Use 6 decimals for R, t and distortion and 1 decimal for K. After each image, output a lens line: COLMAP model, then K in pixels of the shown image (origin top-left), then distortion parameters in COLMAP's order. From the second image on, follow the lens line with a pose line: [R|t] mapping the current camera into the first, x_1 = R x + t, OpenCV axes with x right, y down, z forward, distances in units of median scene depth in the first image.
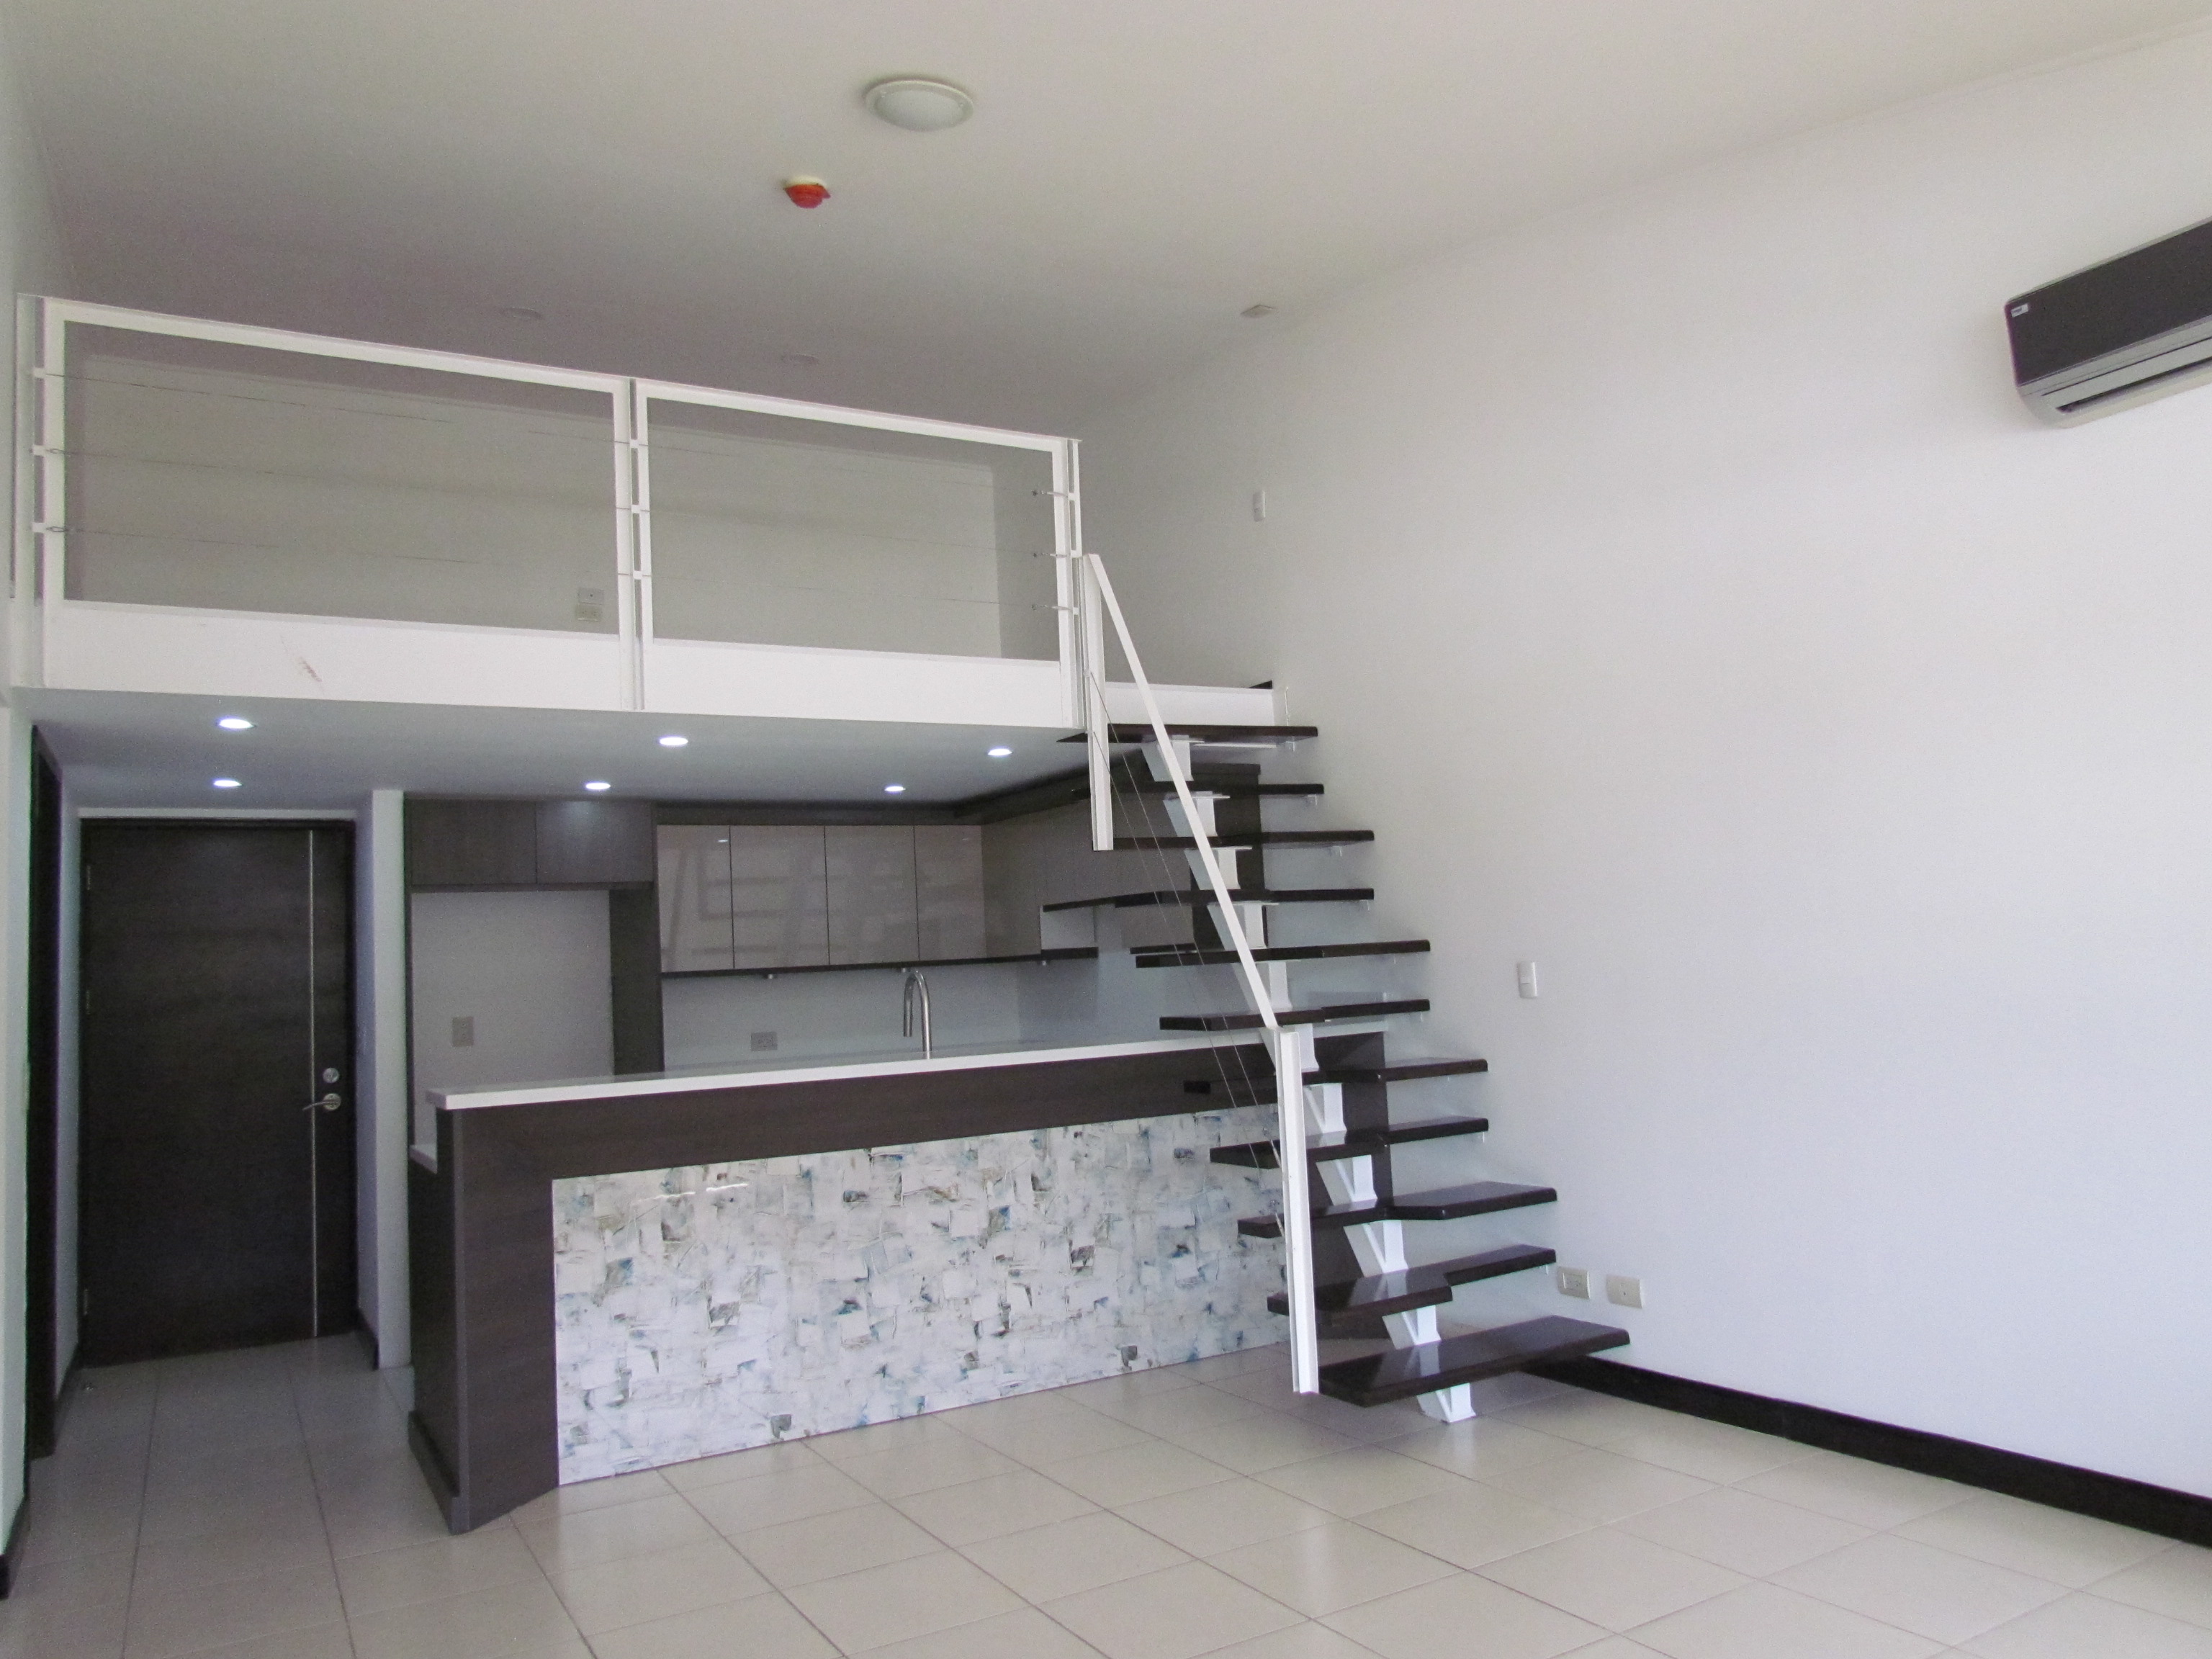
lens RADIAL K [[1573.2, 0, 1112.9], [0, 1573.2, 847.2], [0, 0, 1]] dist [-0.035887, 0.021274]
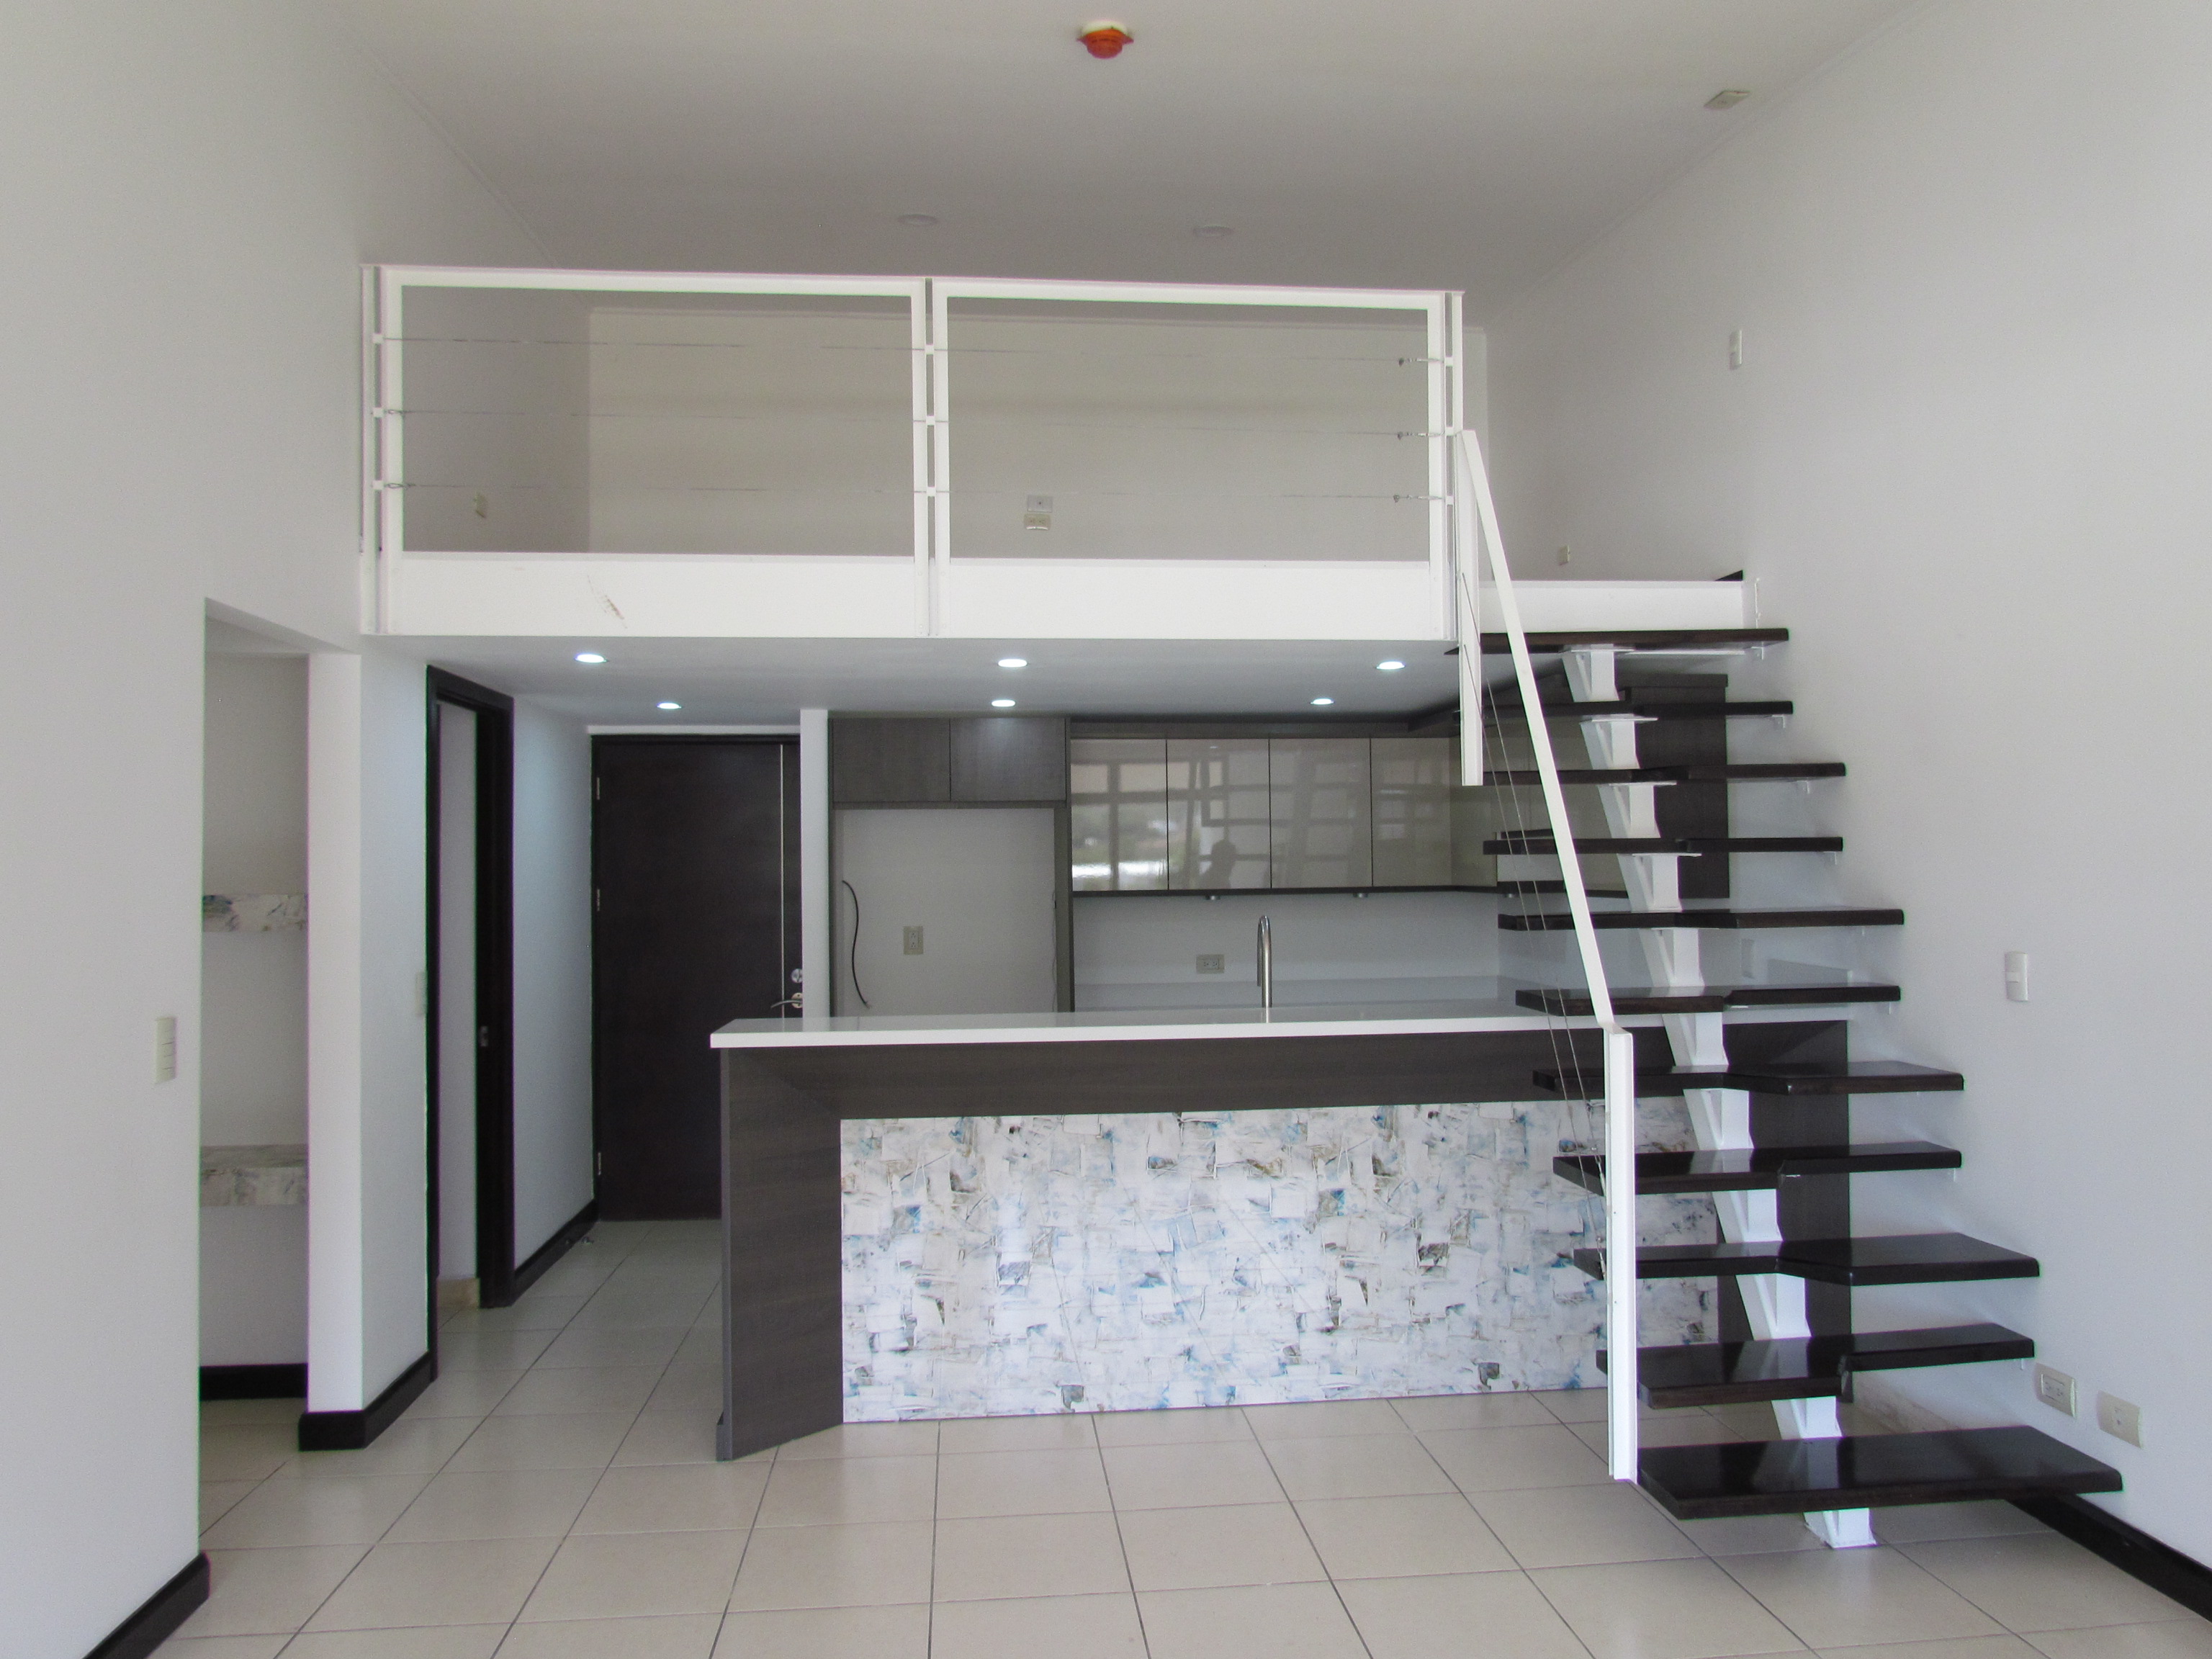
lens RADIAL K [[1573.2, 0, 1112.9], [0, 1573.2, 847.2], [0, 0, 1]] dist [-0.035887, 0.021274]
pose [[0.910718, 0.034092, -0.411620, 0.178463], [-0.003132, 0.997129, 0.075657, -0.030409], [0.413018, -0.067613, 0.908210, 0.164505]]
